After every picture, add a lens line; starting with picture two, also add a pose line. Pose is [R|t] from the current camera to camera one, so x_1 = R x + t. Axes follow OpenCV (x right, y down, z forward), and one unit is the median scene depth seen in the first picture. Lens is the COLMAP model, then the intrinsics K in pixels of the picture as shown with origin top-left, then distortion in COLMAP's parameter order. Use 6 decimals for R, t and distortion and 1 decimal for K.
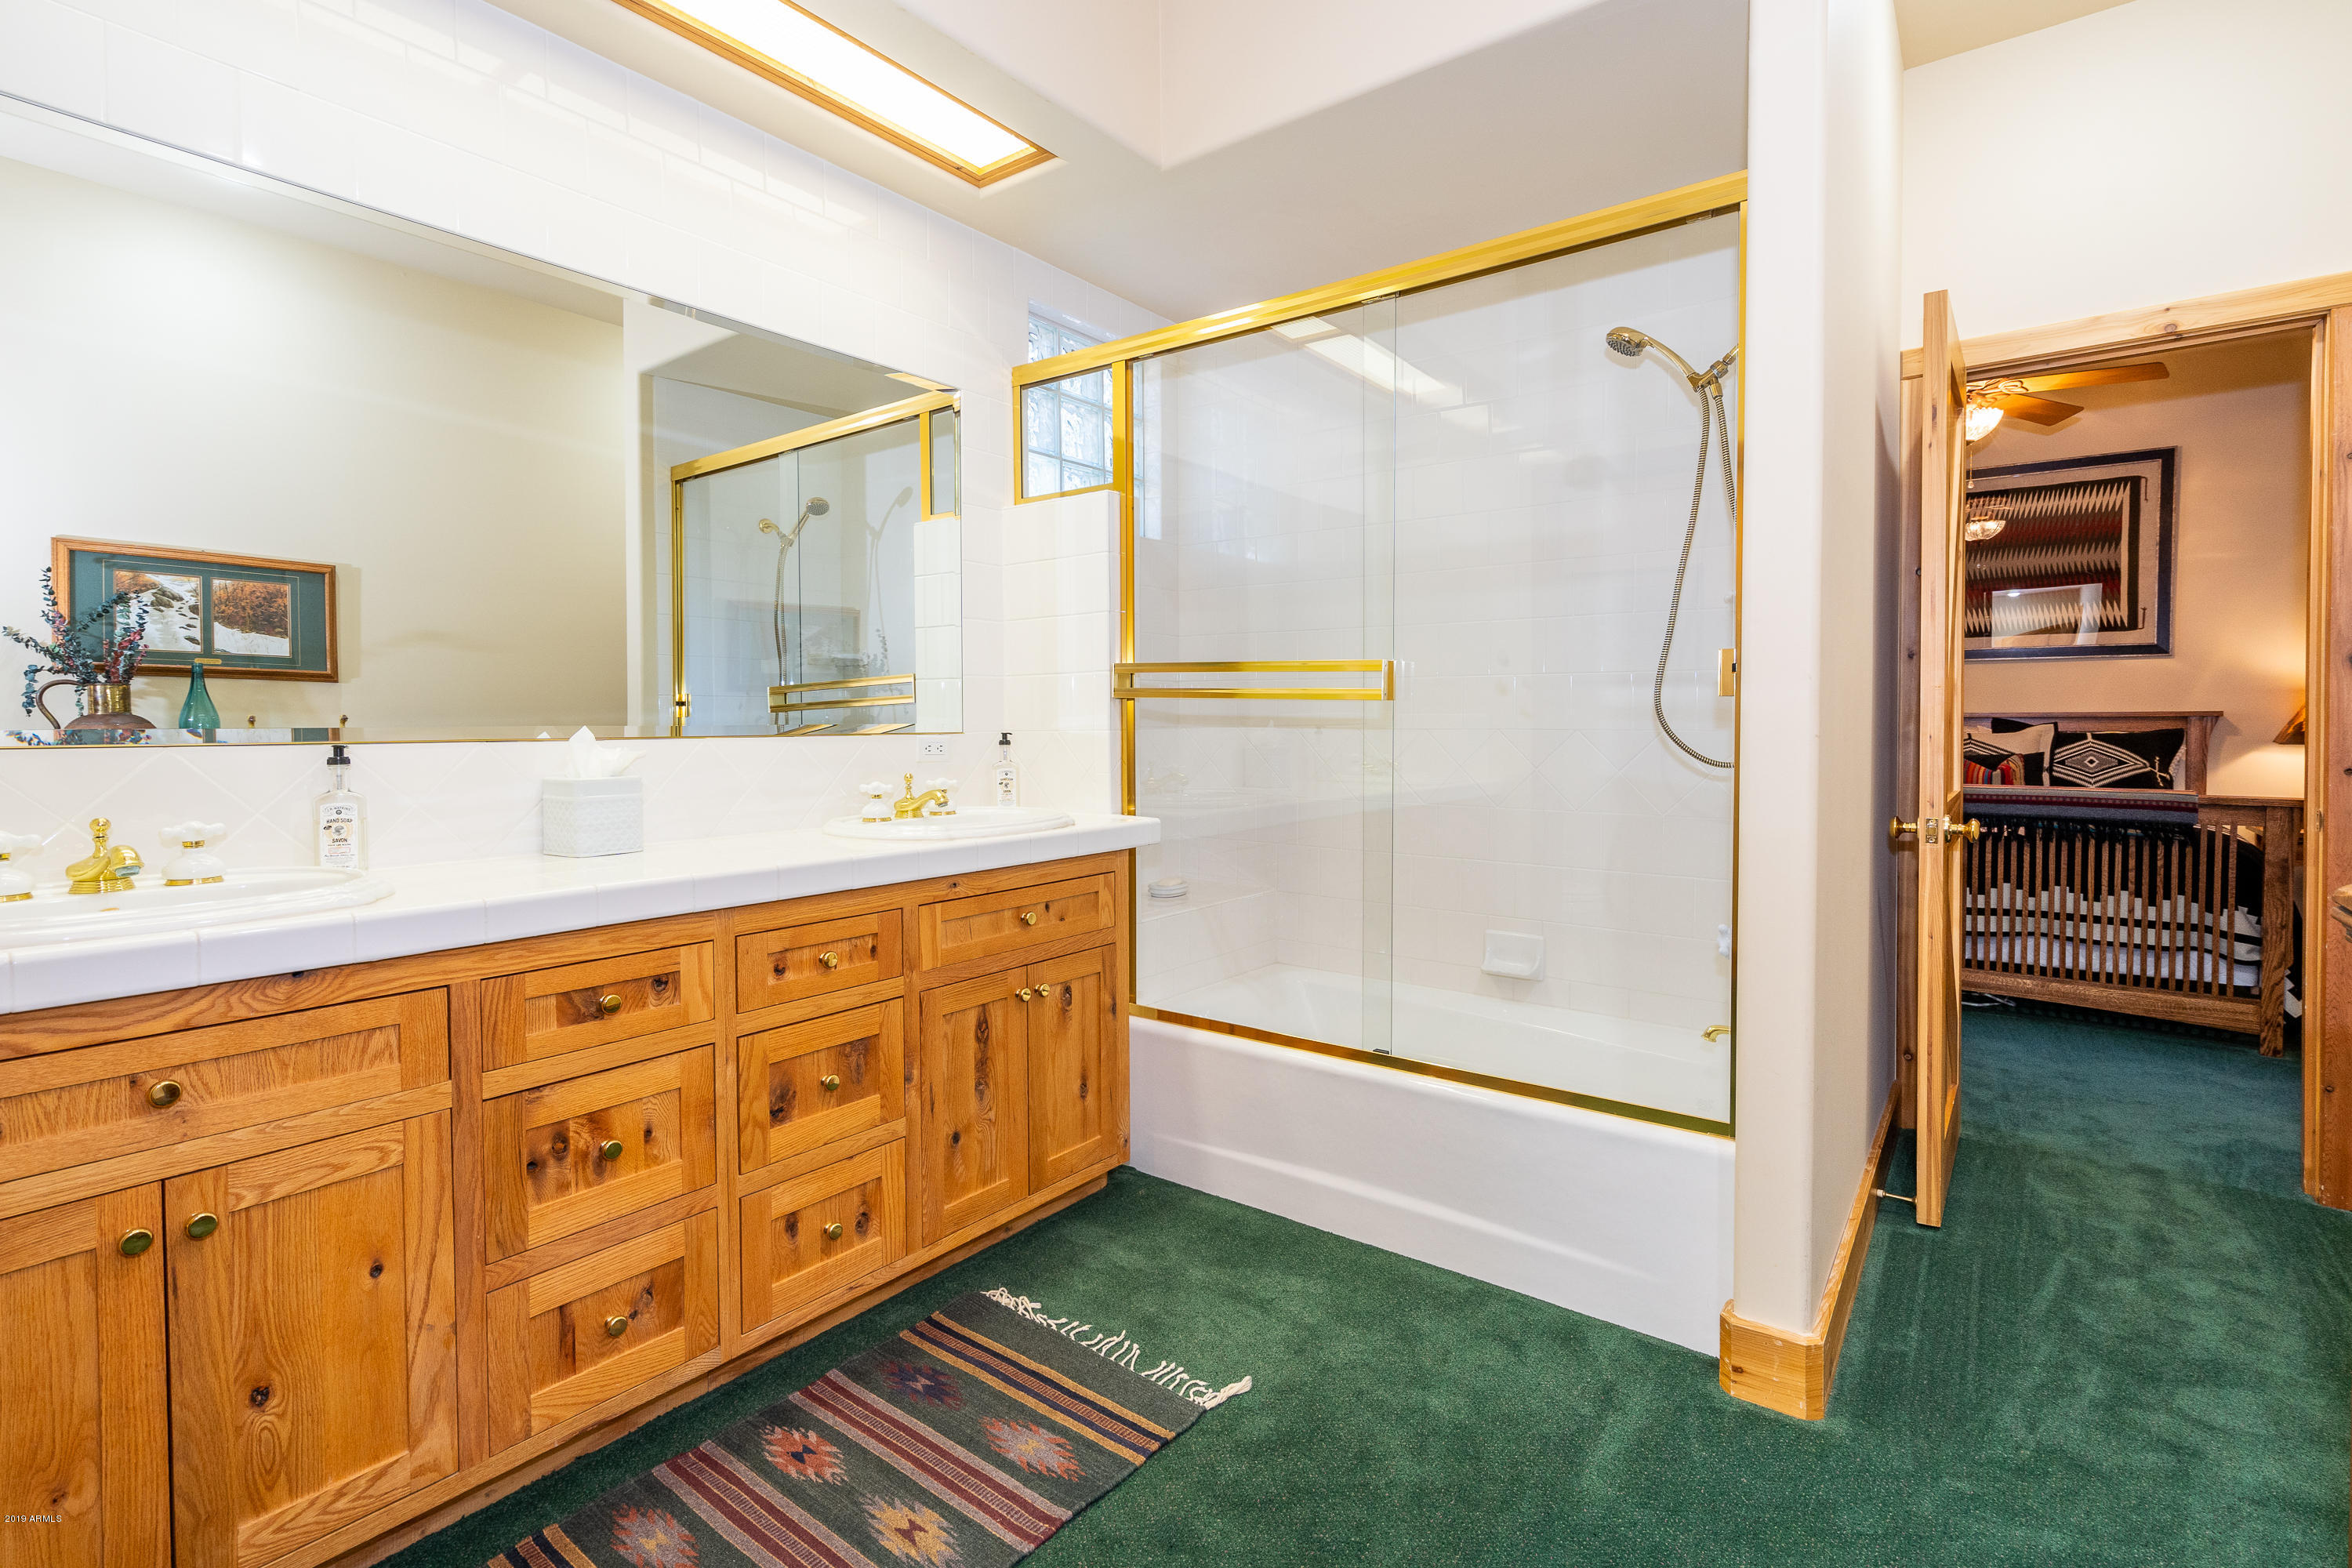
lens RADIAL K [[1084.1, 0, 1173.9], [0, 1084.1, 731.9], [0, 0, 1]] dist [0.001784, 0.000538]
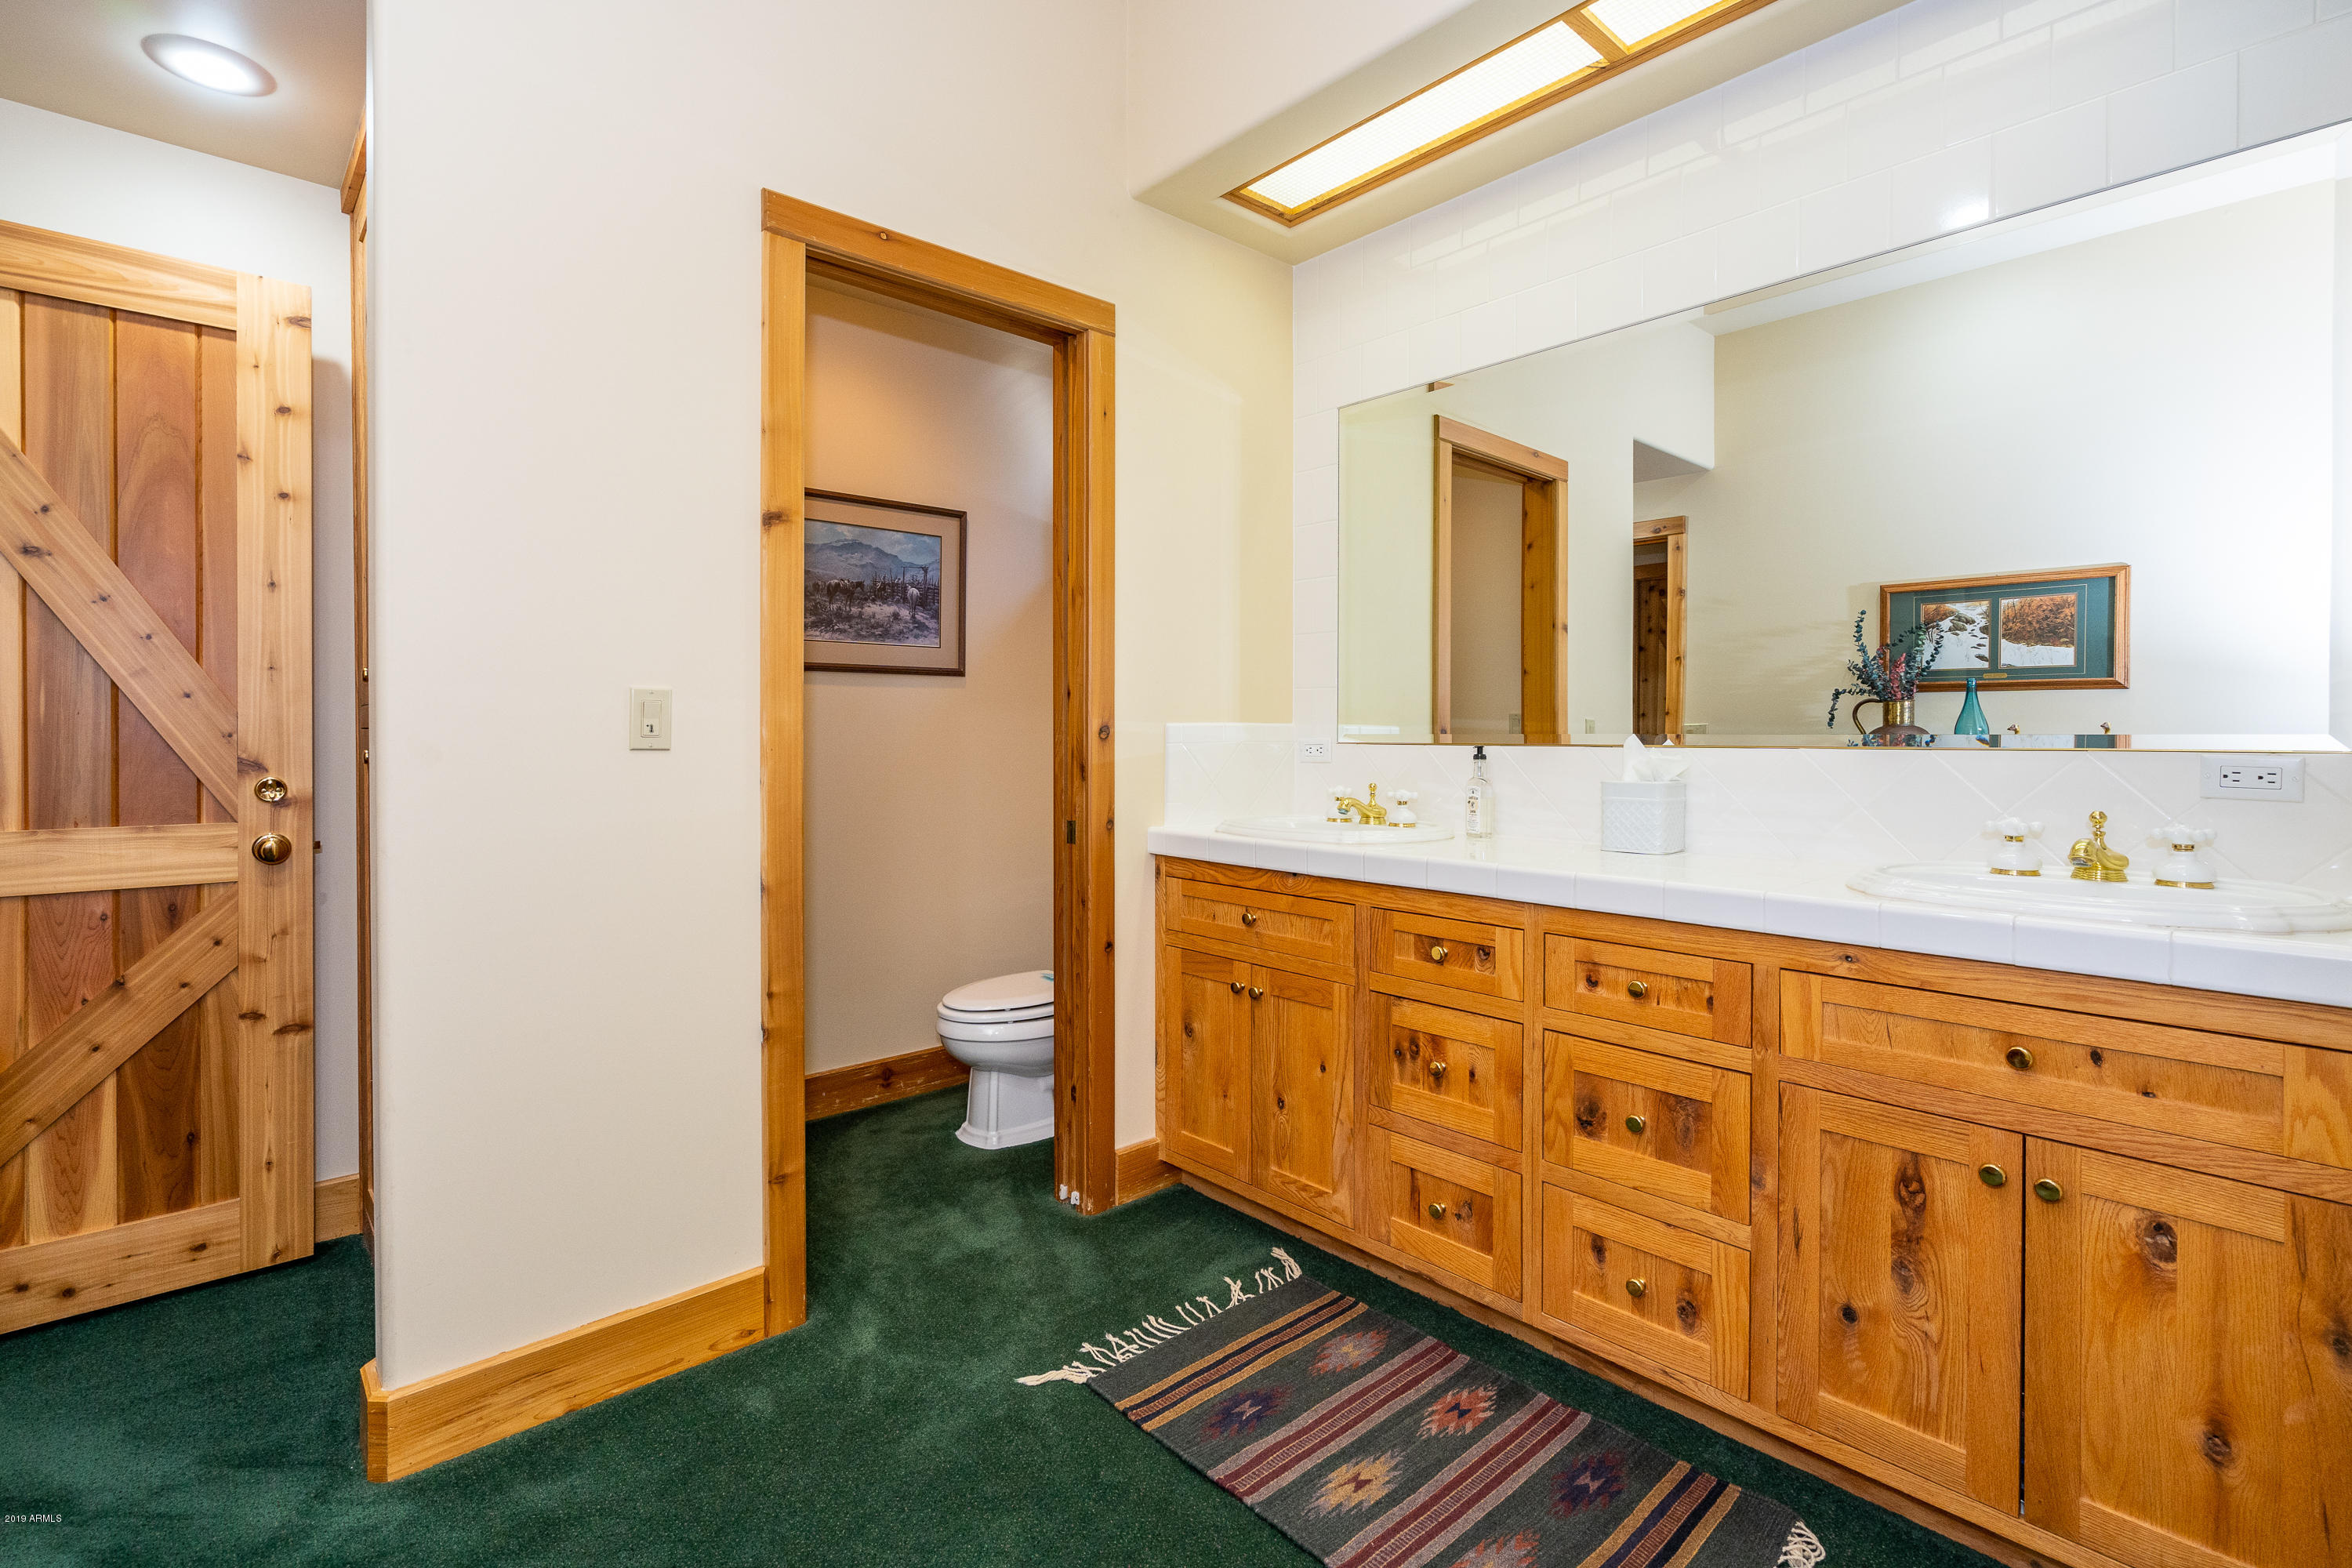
lens RADIAL K [[1084.1, 0, 1193.4], [0, 1084.1, 736.3], [0, 0, 1]] dist [0.001784, 0.000538]
pose [[-0.165734, 0.005398, -0.986156, 0.644916], [-0.010877, 0.999914, 0.007302, -0.006412], [0.986110, 0.011937, -0.165661, 0.775730]]
